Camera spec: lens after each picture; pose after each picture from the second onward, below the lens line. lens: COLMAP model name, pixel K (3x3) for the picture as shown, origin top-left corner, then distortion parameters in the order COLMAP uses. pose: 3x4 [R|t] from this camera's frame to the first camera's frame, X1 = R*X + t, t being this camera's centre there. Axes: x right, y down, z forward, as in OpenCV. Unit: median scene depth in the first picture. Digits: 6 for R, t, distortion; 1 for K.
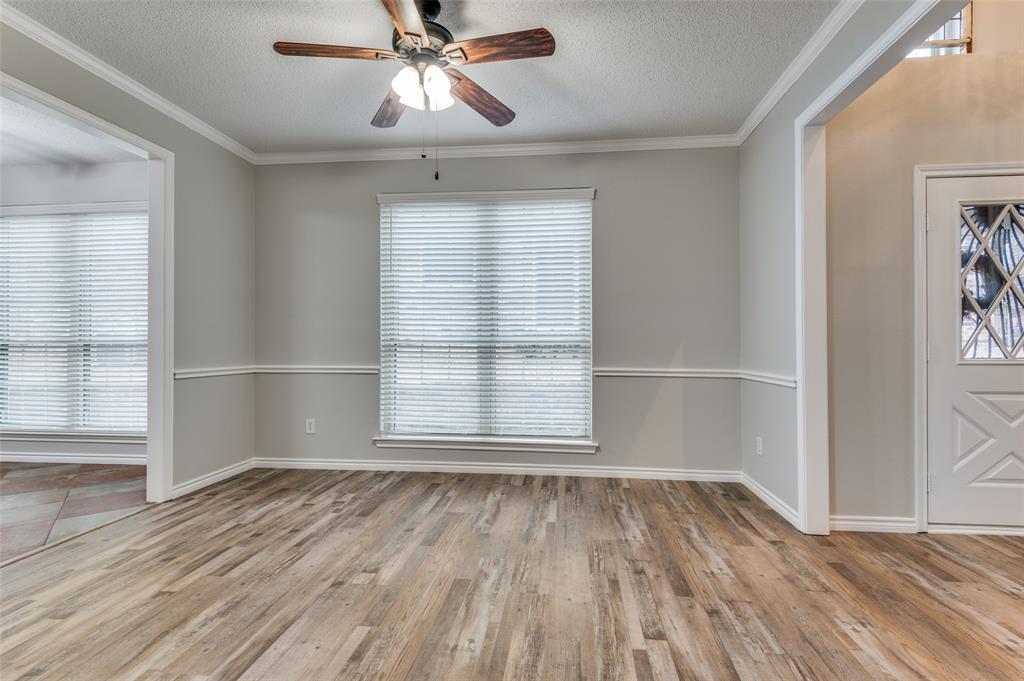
lens RADIAL K [[476.7, 0, 512.0], [0, 476.7, 340.5], [0, 0, 1]] dist [0.011258, -0.000482]
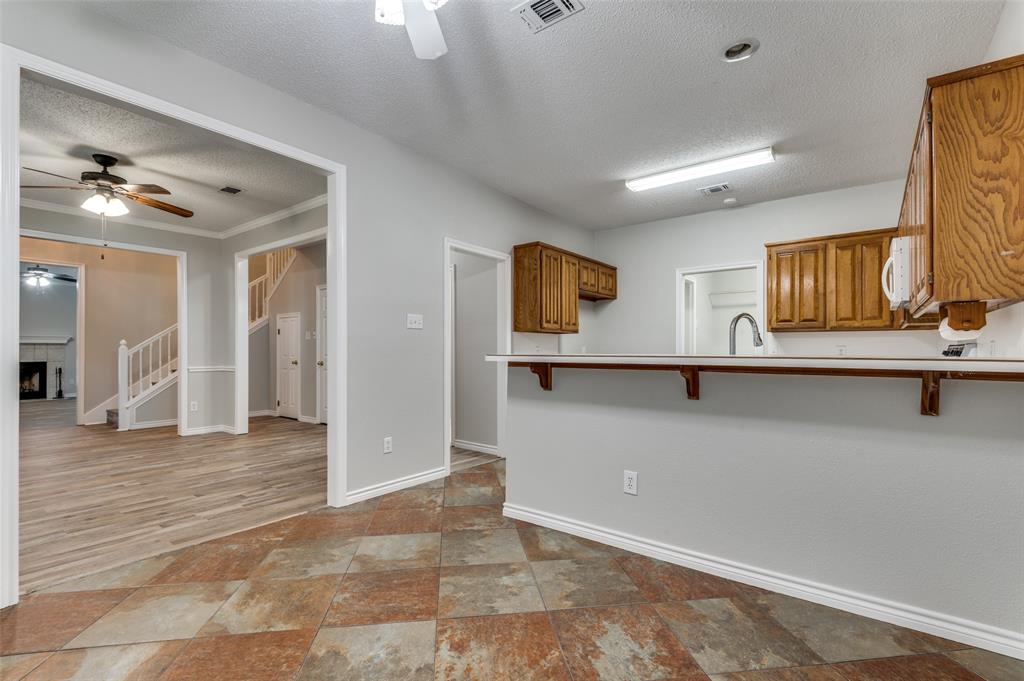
lens RADIAL K [[476.7, 0, 512.0], [0, 476.7, 340.5], [0, 0, 1]] dist [0.011258, -0.000482]
pose [[-0.857618, 0.023770, 0.513737, -1.610959], [0.012817, 0.999609, -0.024853, 0.012422], [-0.514127, -0.014730, -0.857588, 1.182510]]
